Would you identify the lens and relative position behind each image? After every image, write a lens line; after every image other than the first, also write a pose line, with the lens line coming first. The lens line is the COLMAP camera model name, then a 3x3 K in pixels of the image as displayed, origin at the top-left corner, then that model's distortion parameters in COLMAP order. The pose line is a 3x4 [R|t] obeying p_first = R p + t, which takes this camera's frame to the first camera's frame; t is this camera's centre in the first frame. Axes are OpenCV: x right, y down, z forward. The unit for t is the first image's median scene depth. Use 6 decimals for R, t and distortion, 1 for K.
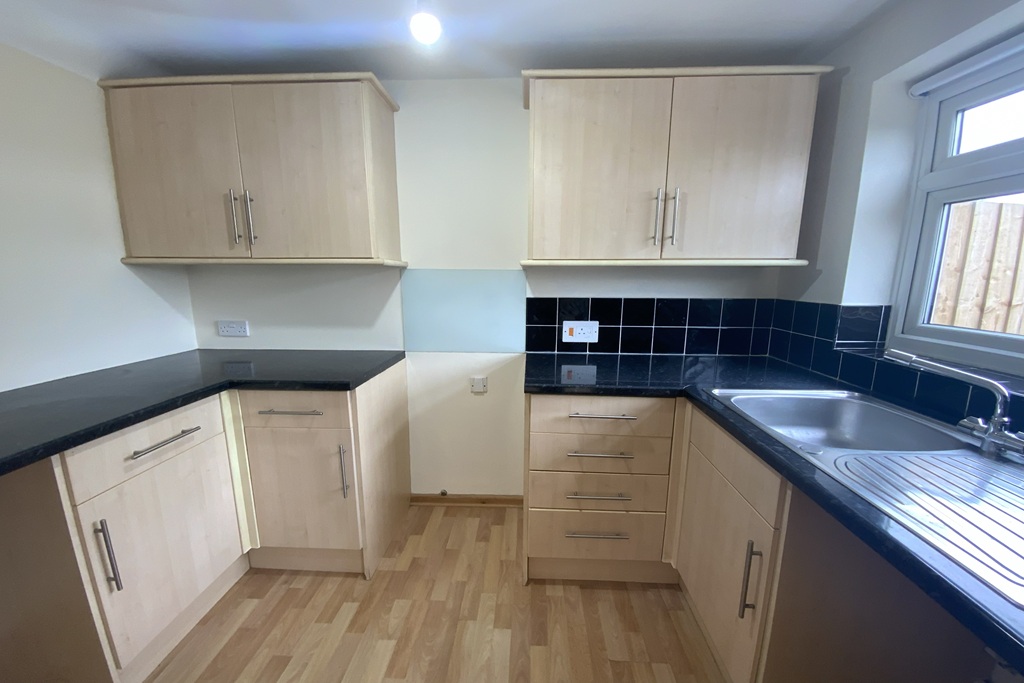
lens RADIAL K [[421.7, 0, 525.1], [0, 421.7, 362.6], [0, 0, 1]] dist [0.007499, -0.012124]
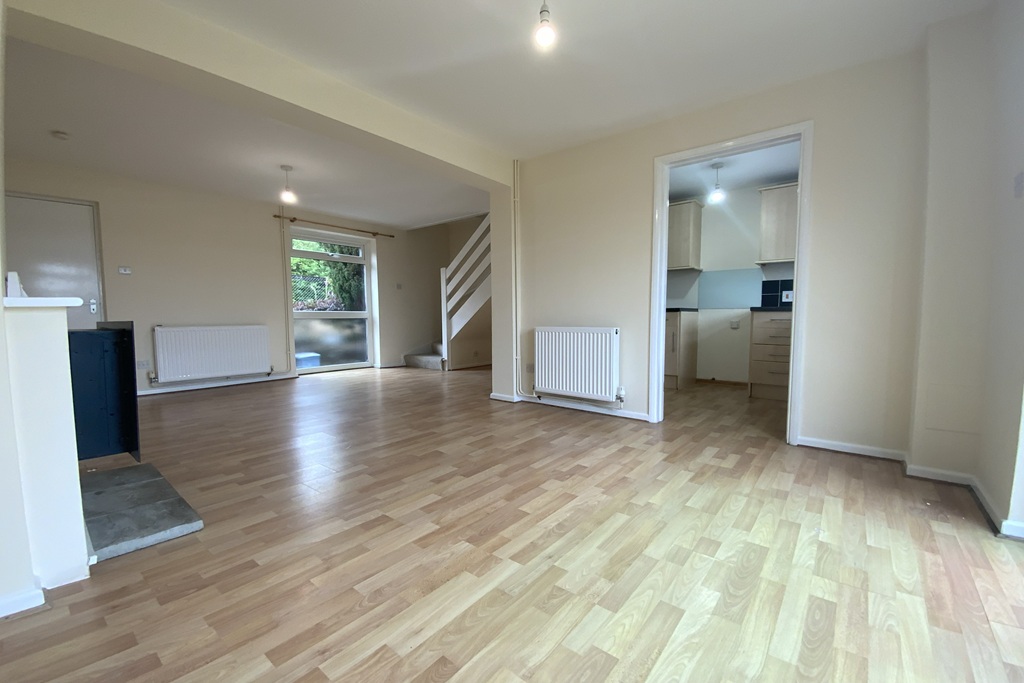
lens RADIAL K [[421.7, 0, 514.9], [0, 421.7, 343.9], [0, 0, 1]] dist [0.007499, -0.012124]
pose [[0.796860, 0.031013, -0.603367, 0.364171], [-0.106103, 0.990344, -0.089225, 0.575930], [0.594774, 0.135119, 0.792456, -1.641672]]
